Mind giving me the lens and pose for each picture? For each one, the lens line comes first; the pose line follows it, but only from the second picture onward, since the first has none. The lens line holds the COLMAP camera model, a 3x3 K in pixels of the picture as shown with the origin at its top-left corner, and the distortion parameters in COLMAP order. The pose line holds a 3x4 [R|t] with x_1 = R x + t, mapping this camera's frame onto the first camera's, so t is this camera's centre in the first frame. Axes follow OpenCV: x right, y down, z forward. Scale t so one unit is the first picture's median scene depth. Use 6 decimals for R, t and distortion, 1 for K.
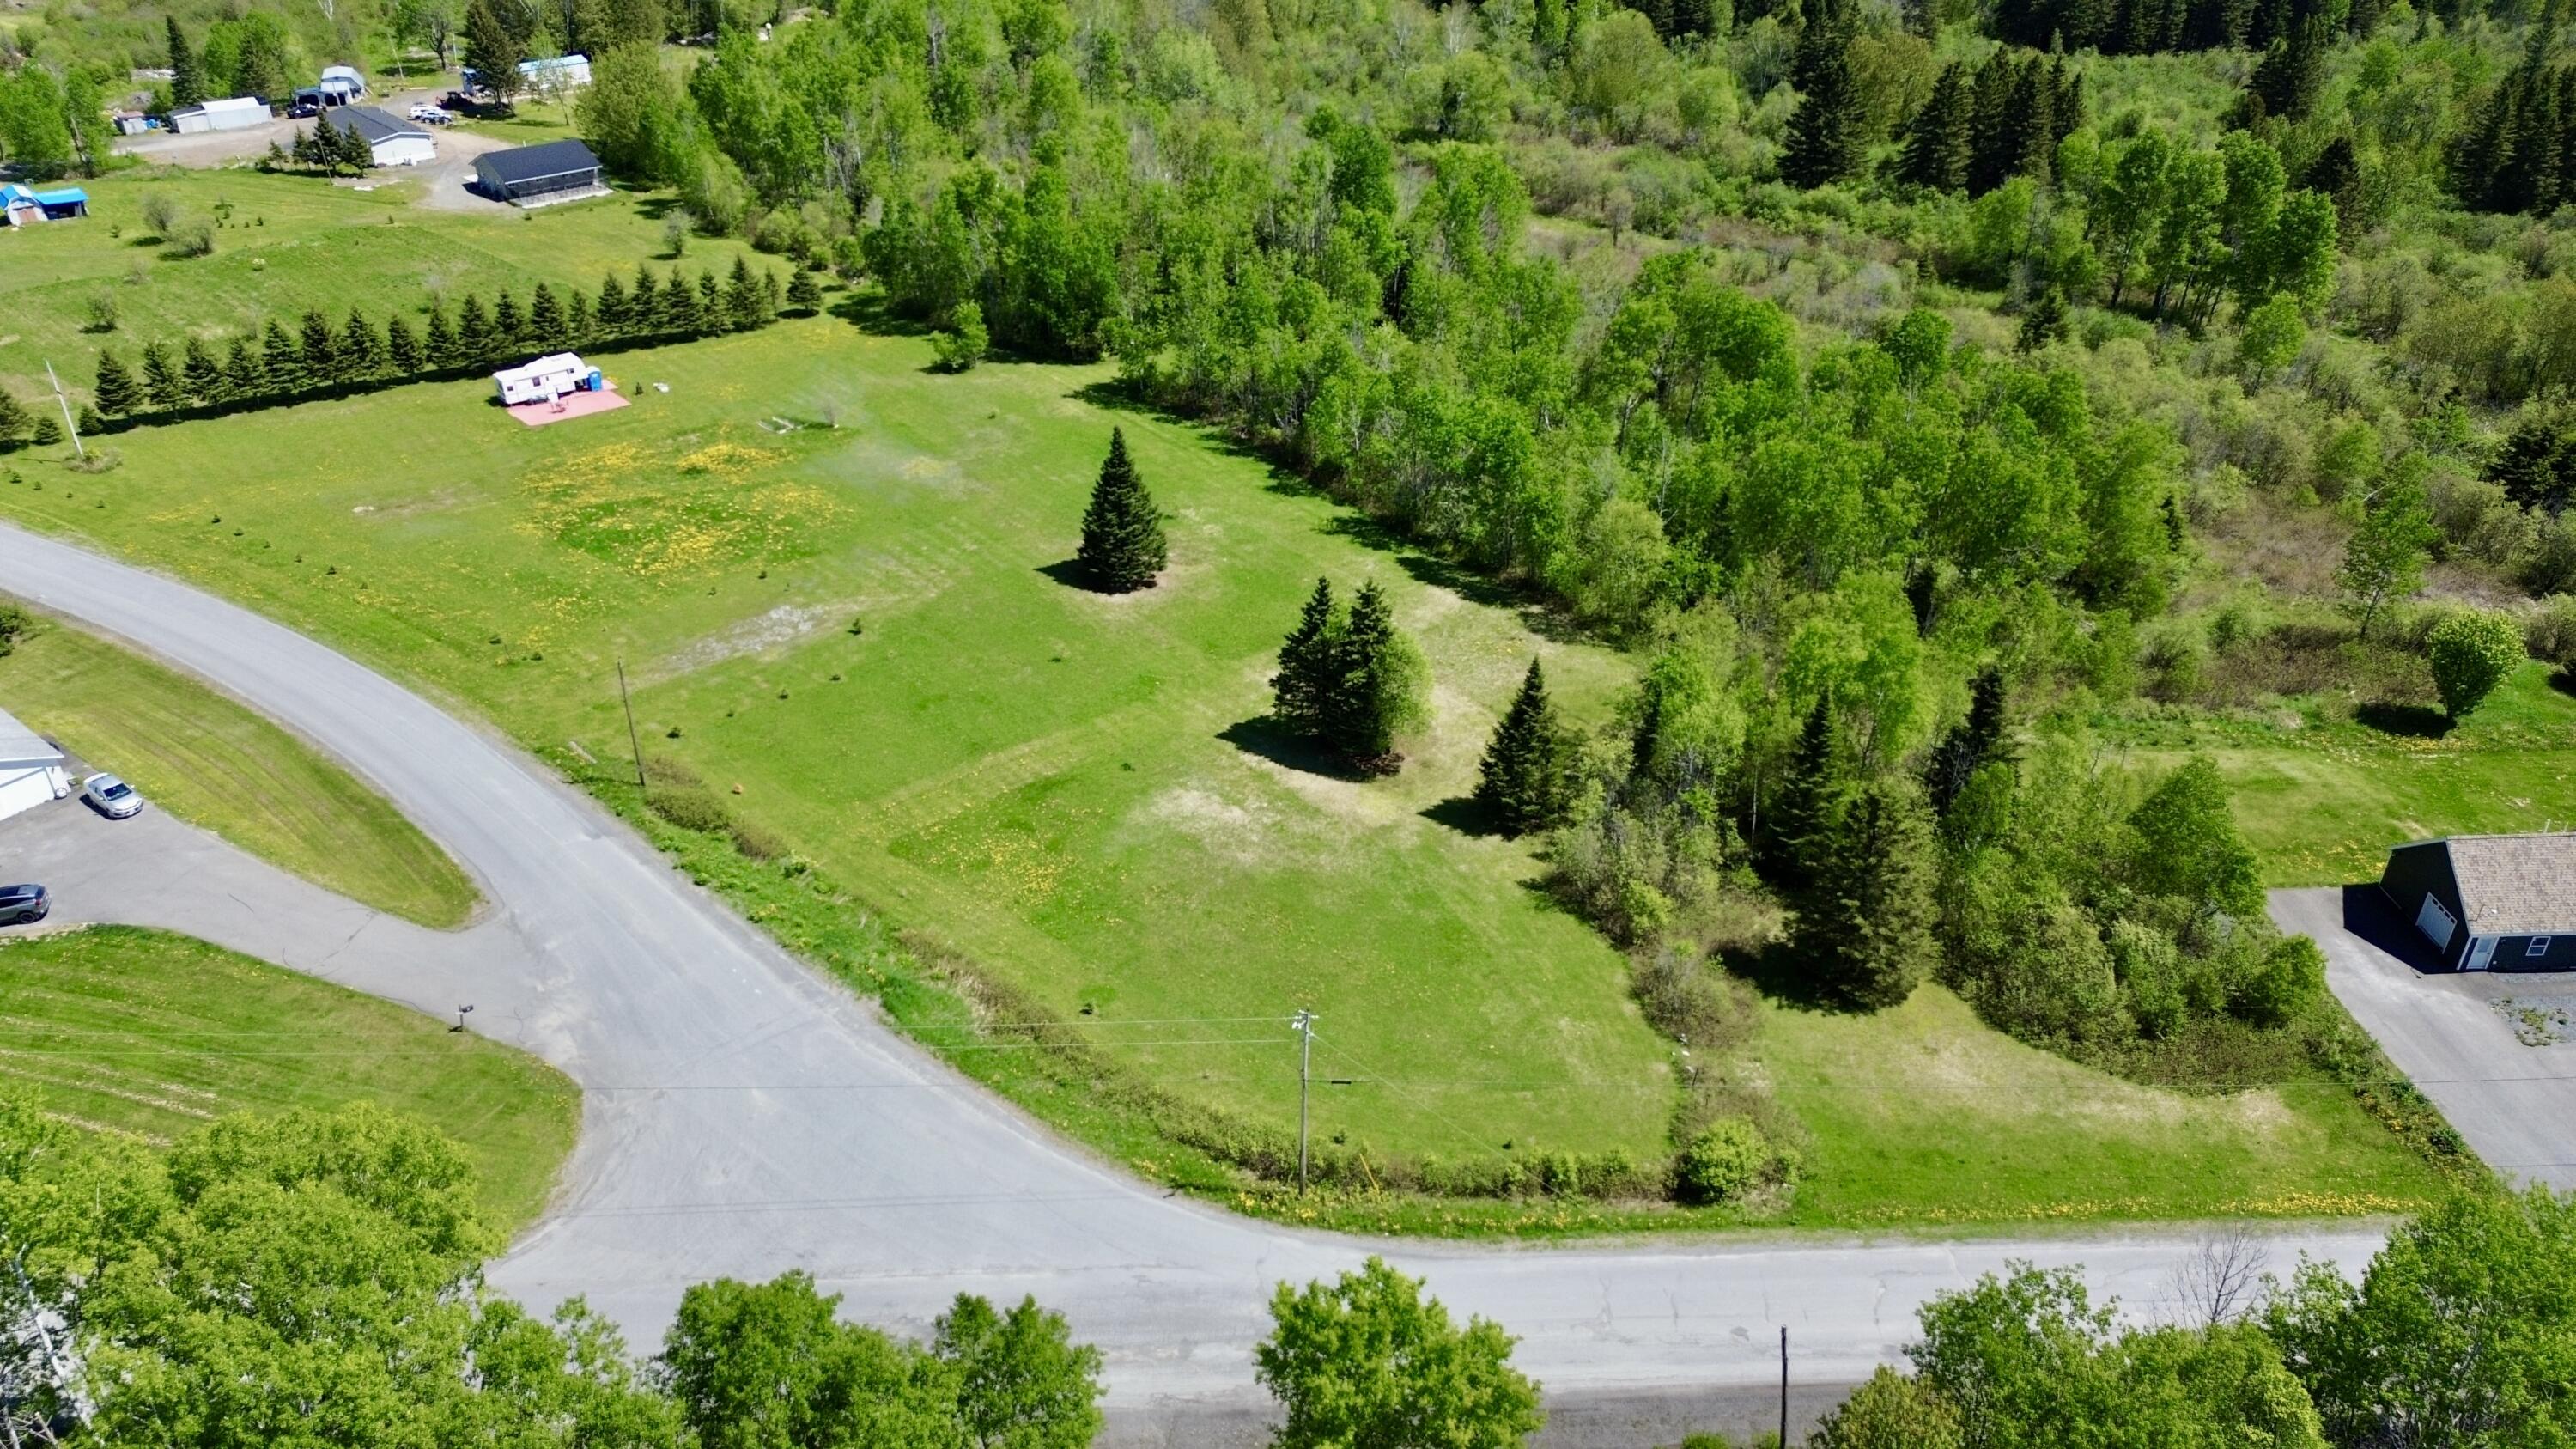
lens RADIAL K [[1812.7, 0, 1288.2], [0, 1812.7, 717.5], [0, 0, 1]] dist [0.091696, -0.092998]
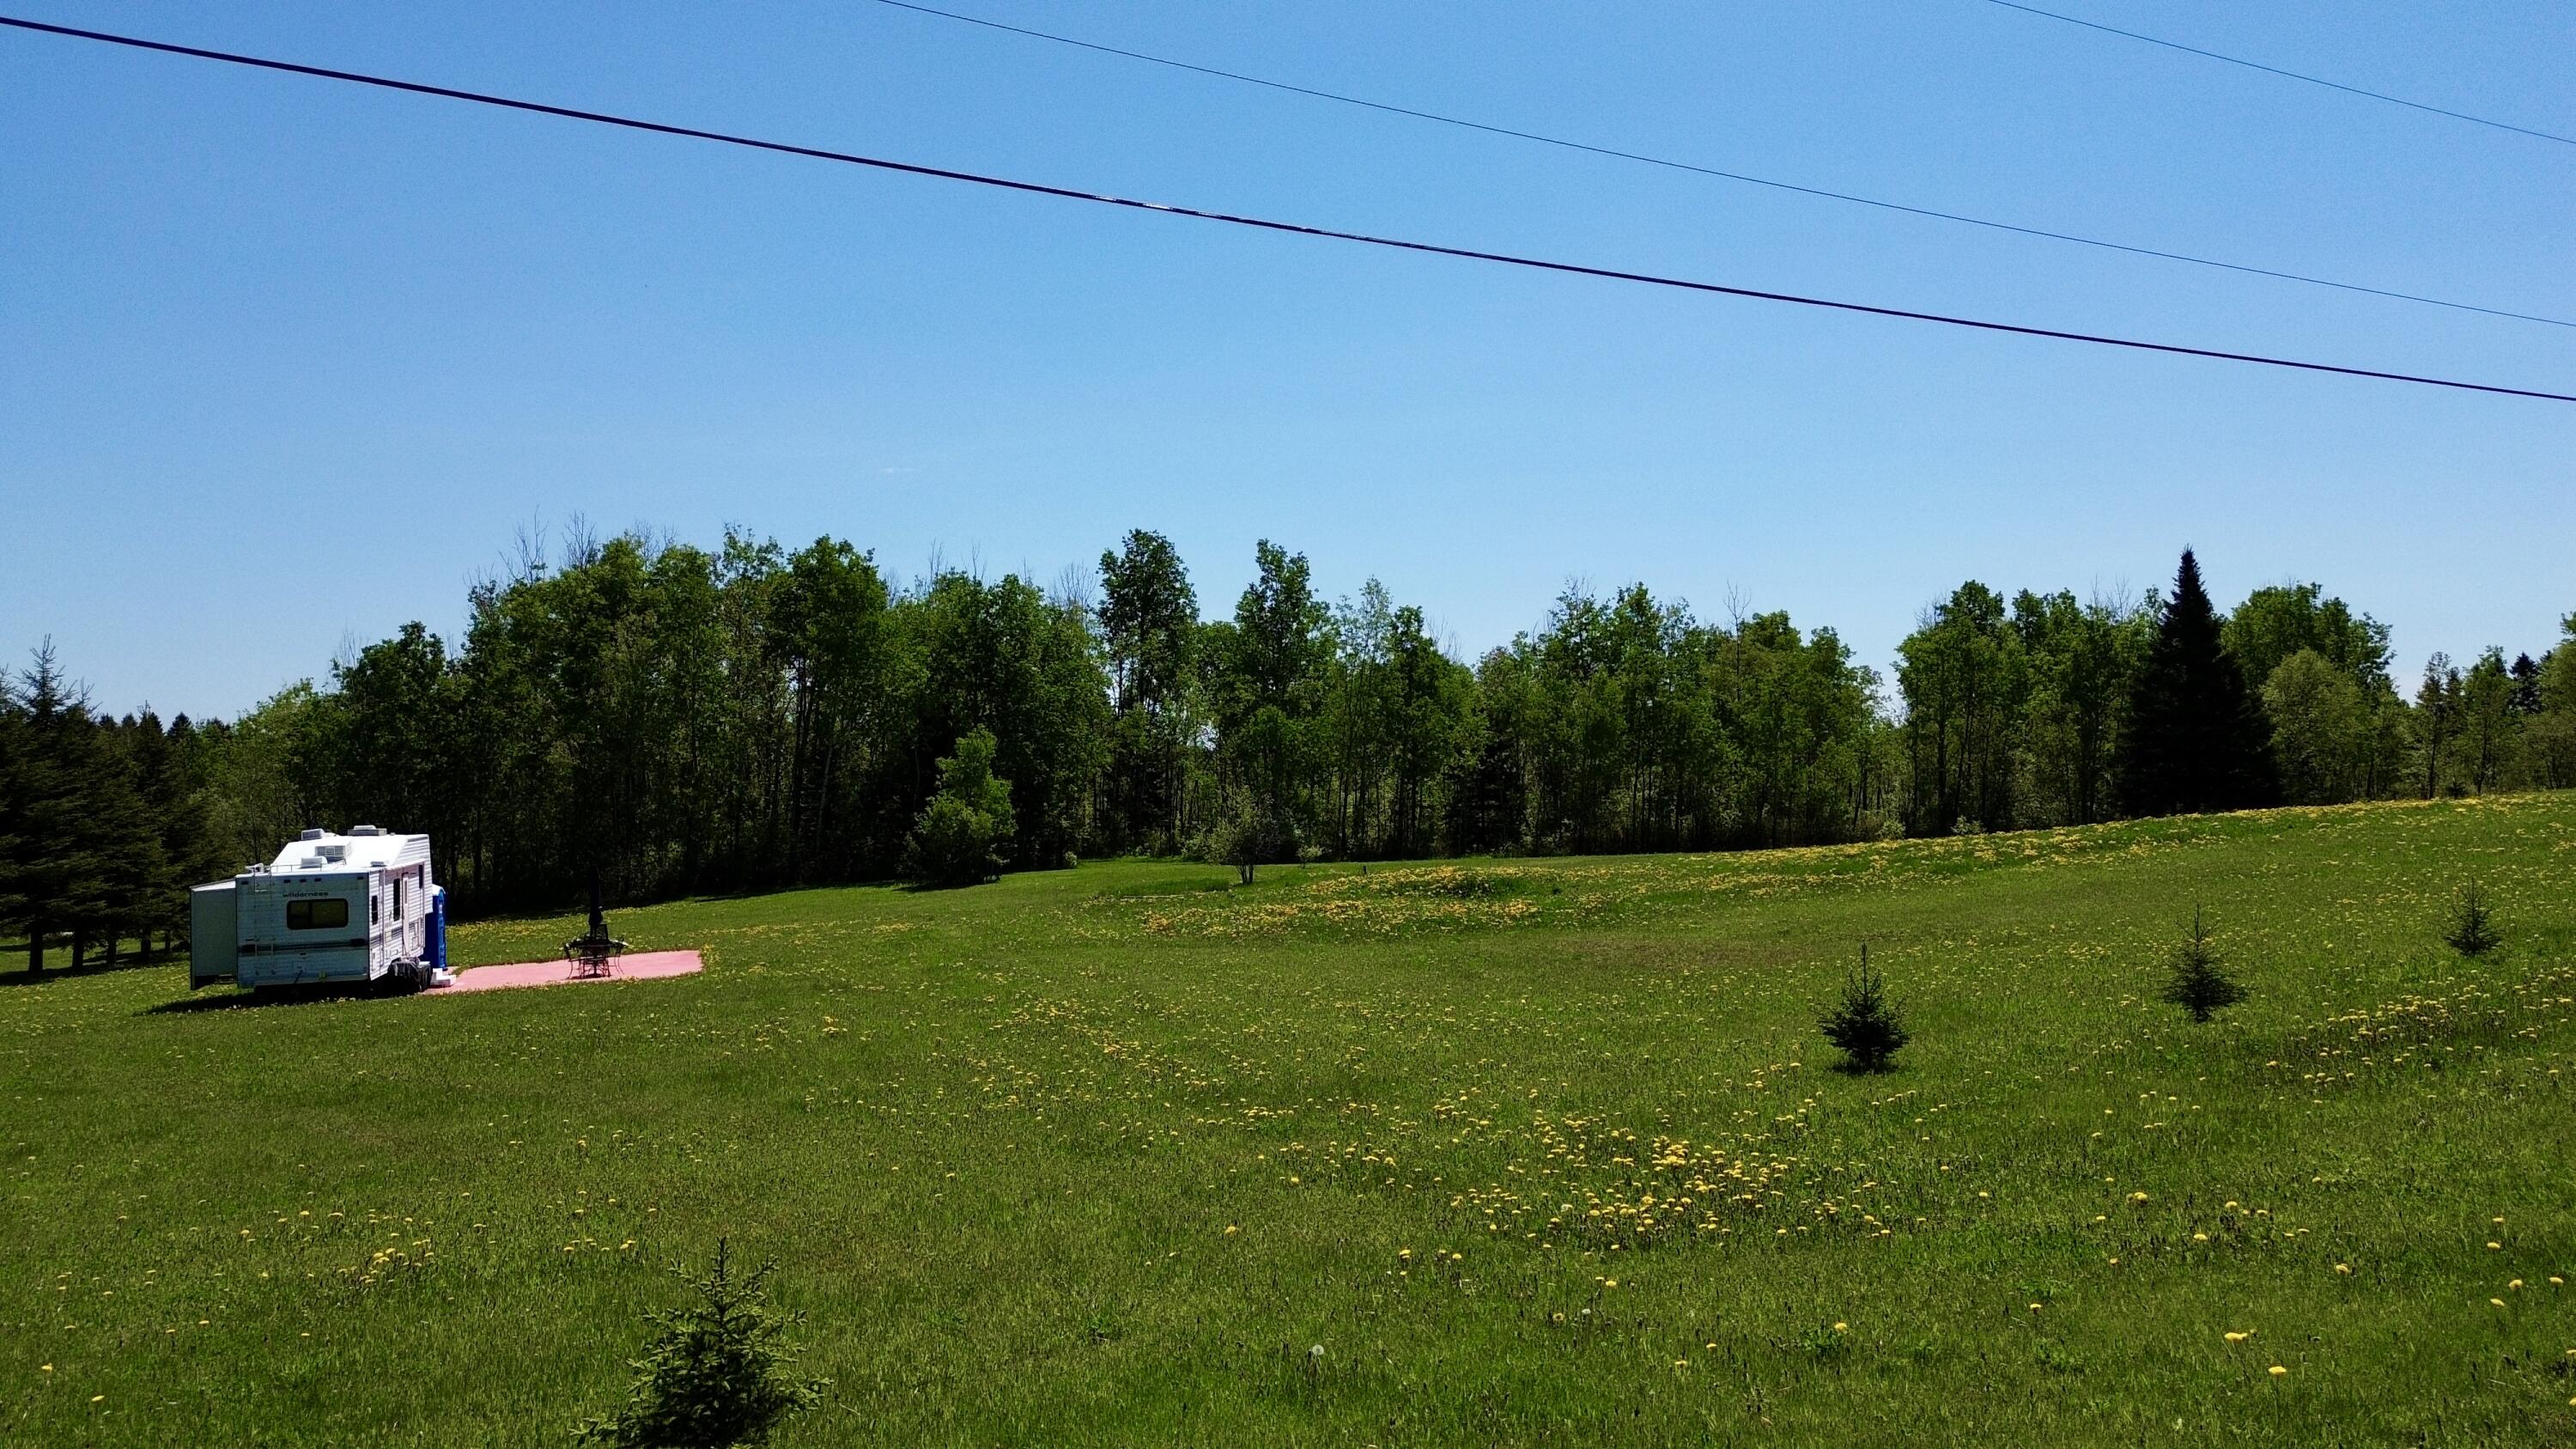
lens RADIAL K [[1812.7, 0, 1282.5], [0, 1812.7, 719.6], [0, 0, 1]] dist [0.091696, -0.092998]
pose [[0.382808, 0.023504, 0.923529, -0.577703], [0.488530, 0.843315, -0.223961, -0.096903], [-0.784089, 0.536906, 0.311346, 0.832958]]
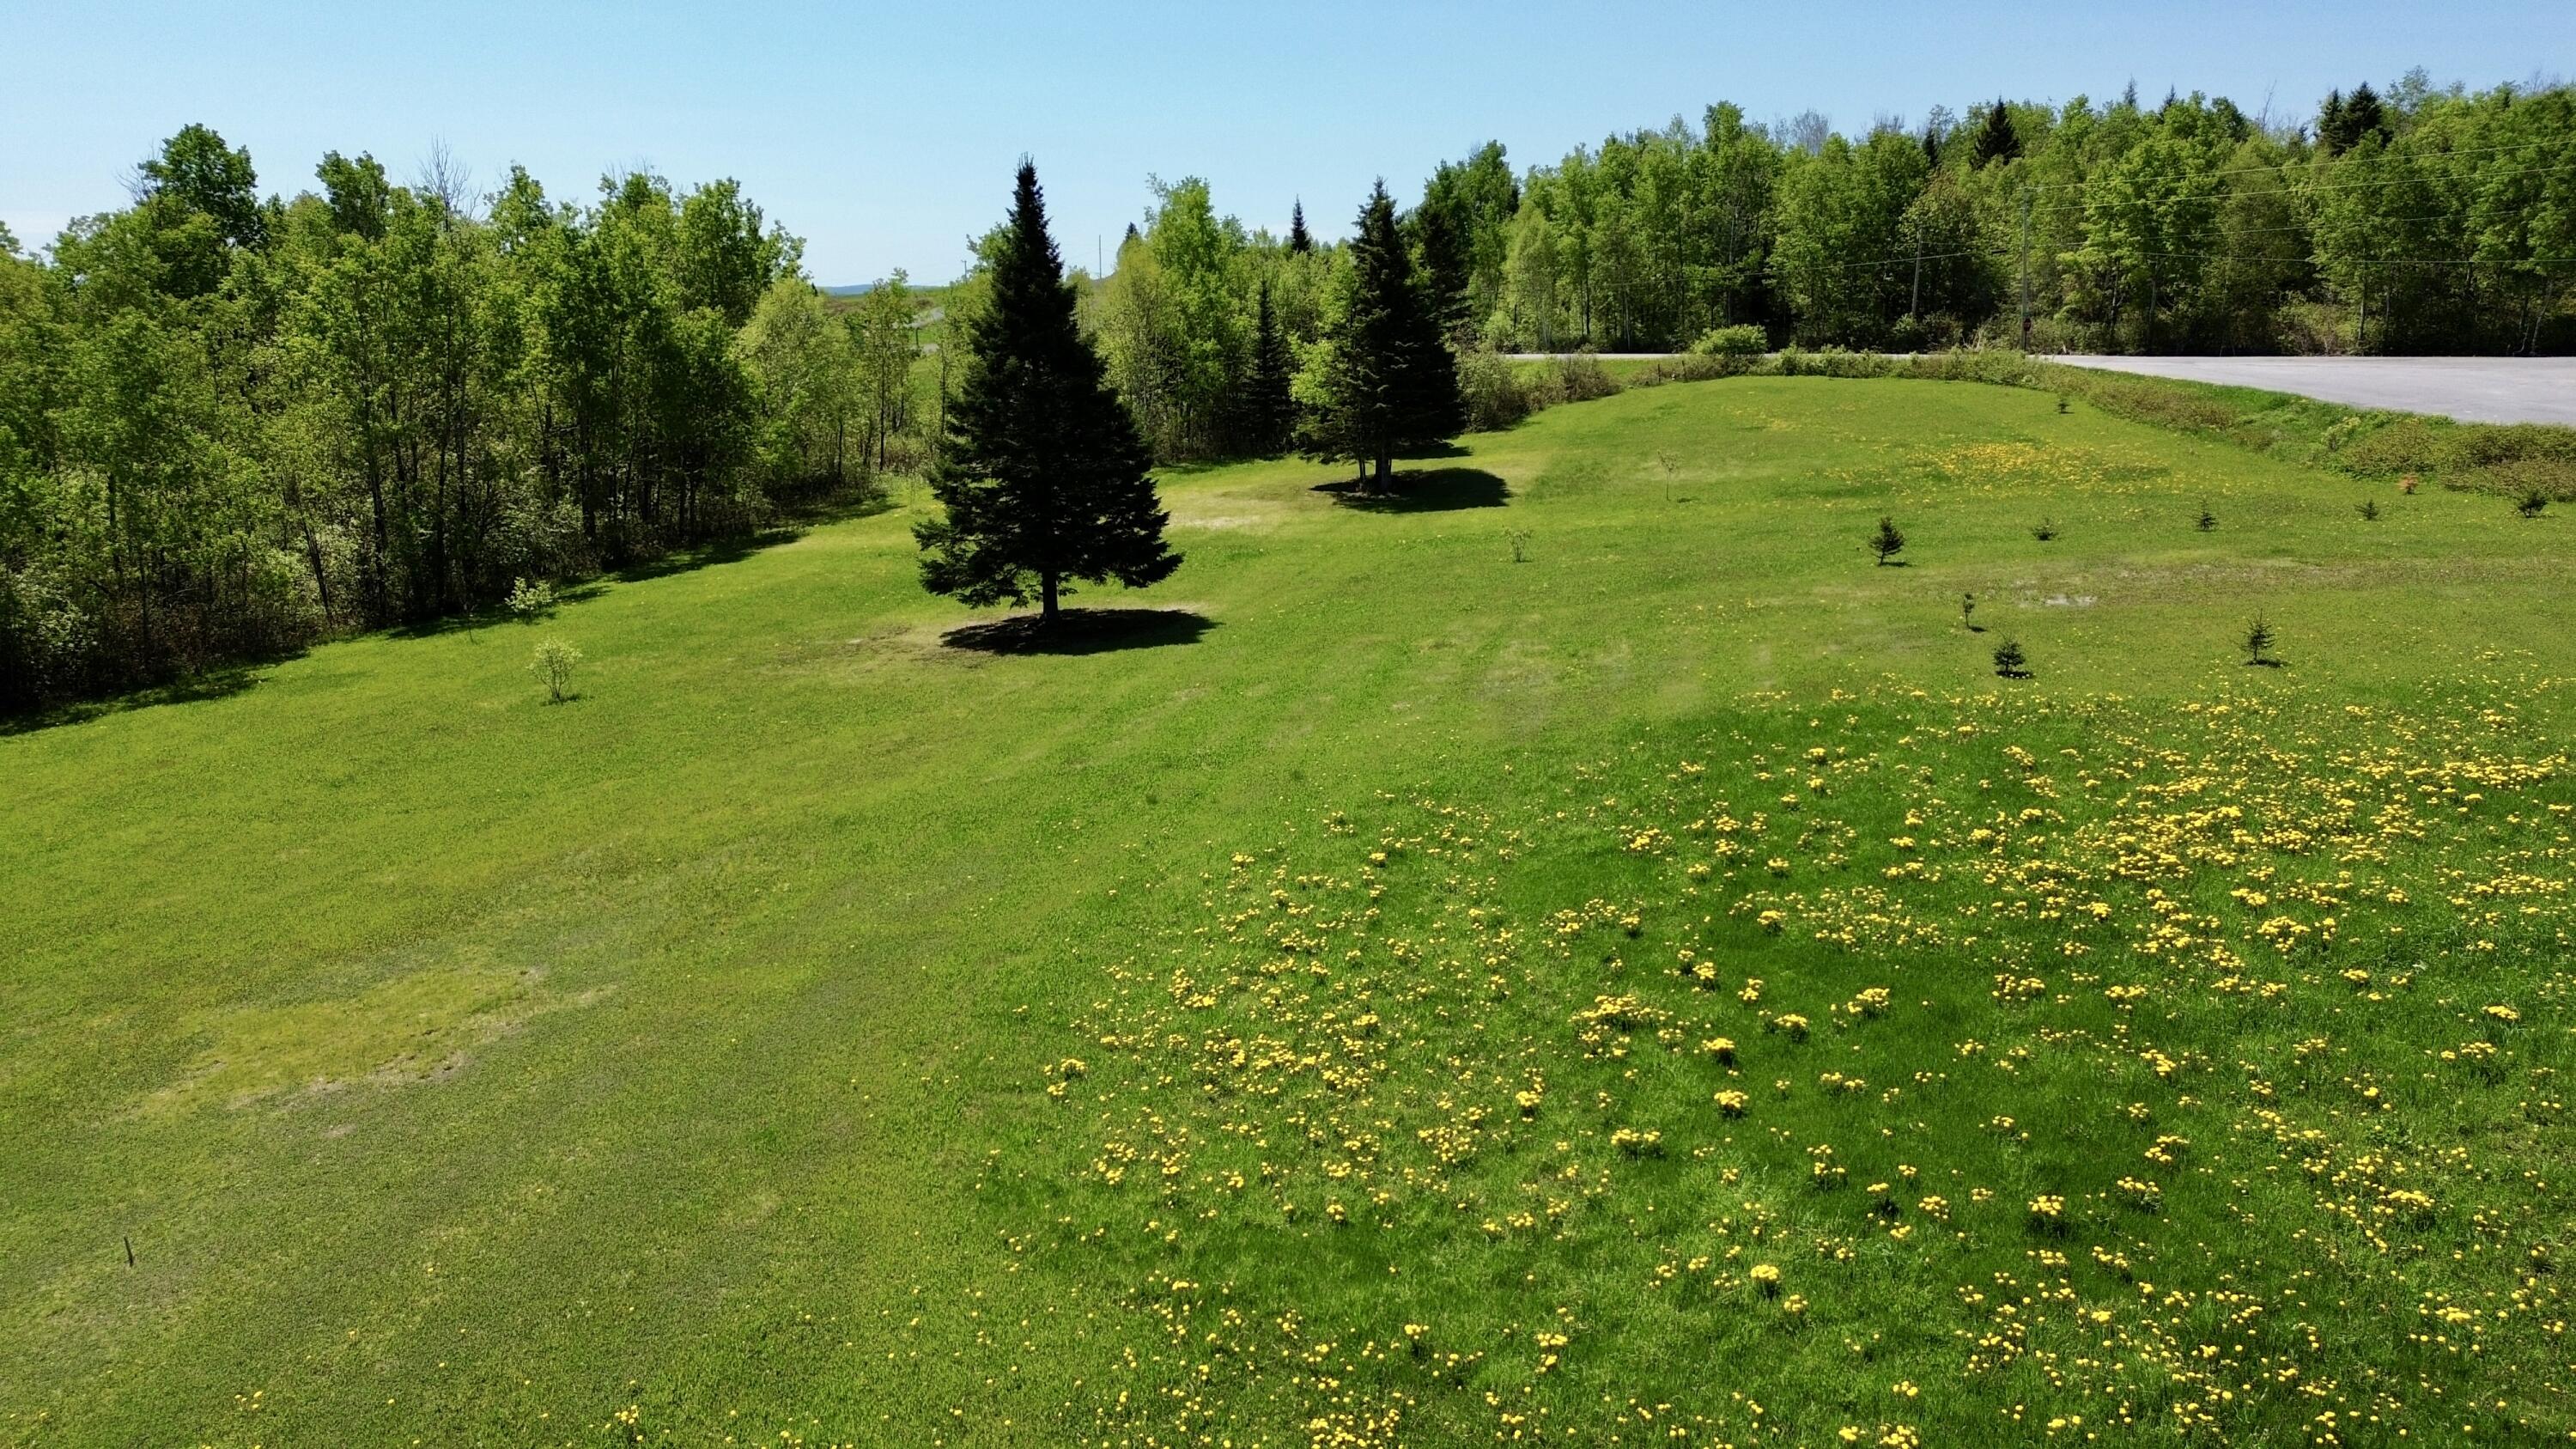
lens RADIAL K [[1812.7, 0, 1293.5], [0, 1812.7, 721.6], [0, 0, 1]] dist [0.091696, -0.092998]
pose [[-0.604100, -0.172790, 0.777950, -0.328051], [0.426293, 0.754727, 0.498660, -0.182422], [-0.673303, 0.632876, -0.382271, 0.909718]]
